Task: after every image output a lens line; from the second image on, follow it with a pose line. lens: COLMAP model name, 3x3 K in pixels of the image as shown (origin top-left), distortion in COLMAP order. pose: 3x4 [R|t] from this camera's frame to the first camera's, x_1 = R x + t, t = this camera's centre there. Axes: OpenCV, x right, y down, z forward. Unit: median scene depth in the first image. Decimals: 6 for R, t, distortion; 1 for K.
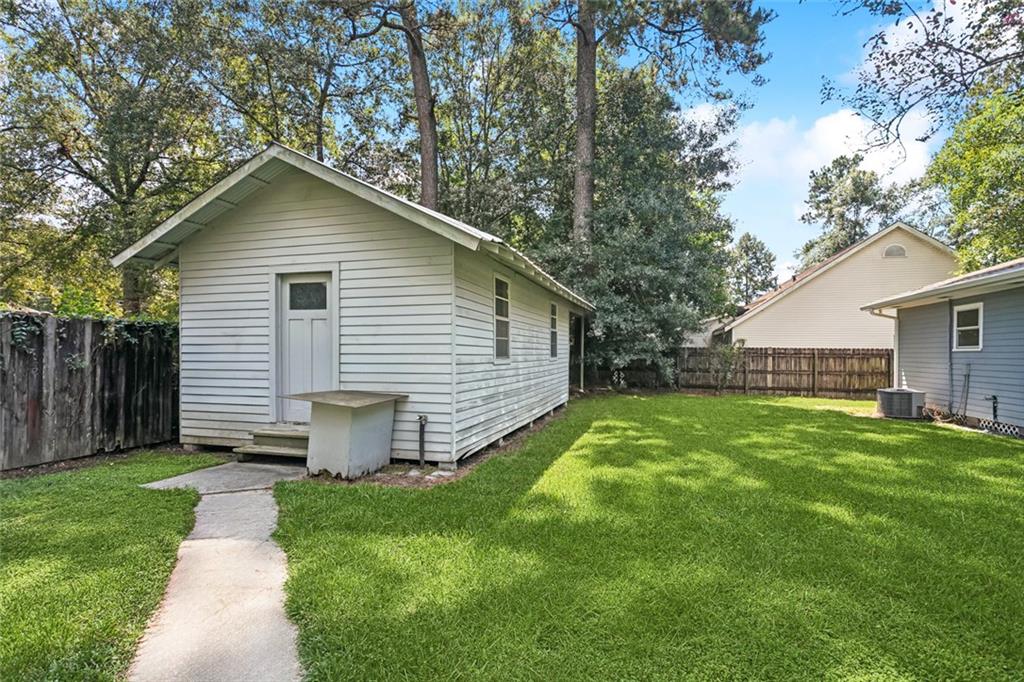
lens RADIAL K [[500.4, 0, 510.3], [0, 500.4, 348.5], [0, 0, 1]] dist [-0.002567, -0.000429]
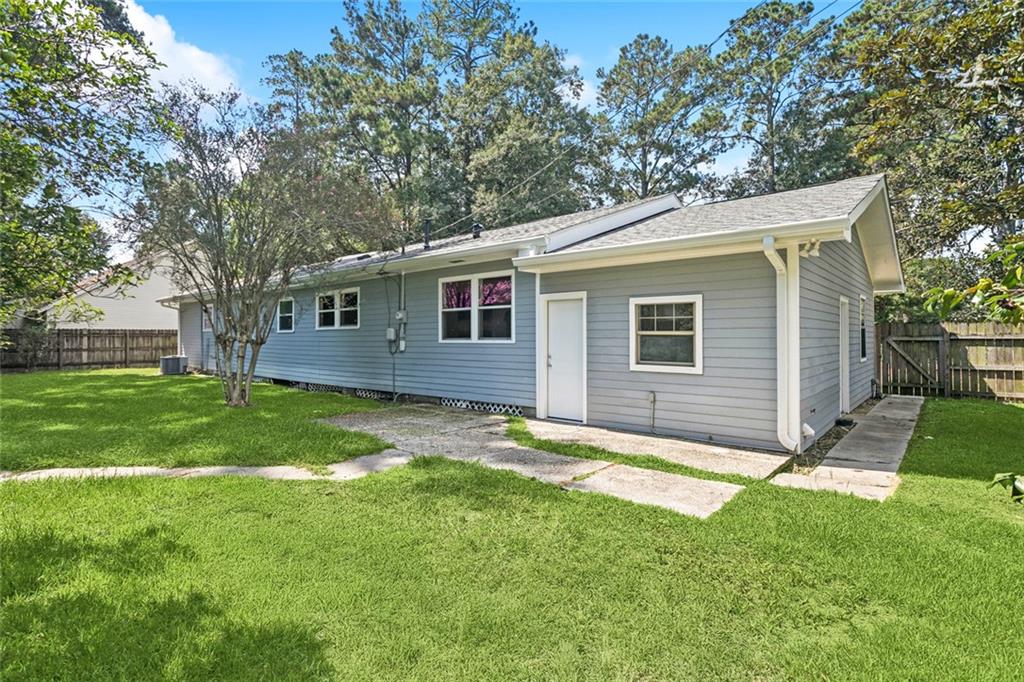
lens RADIAL K [[500.4, 0, 510.1], [0, 500.4, 340.5], [0, 0, 1]] dist [-0.002567, -0.000429]
pose [[0.420593, -0.019723, 0.907035, -0.122815], [-0.003307, 0.999724, 0.023272, -0.004991], [-0.907243, -0.012787, 0.420412, -0.397969]]
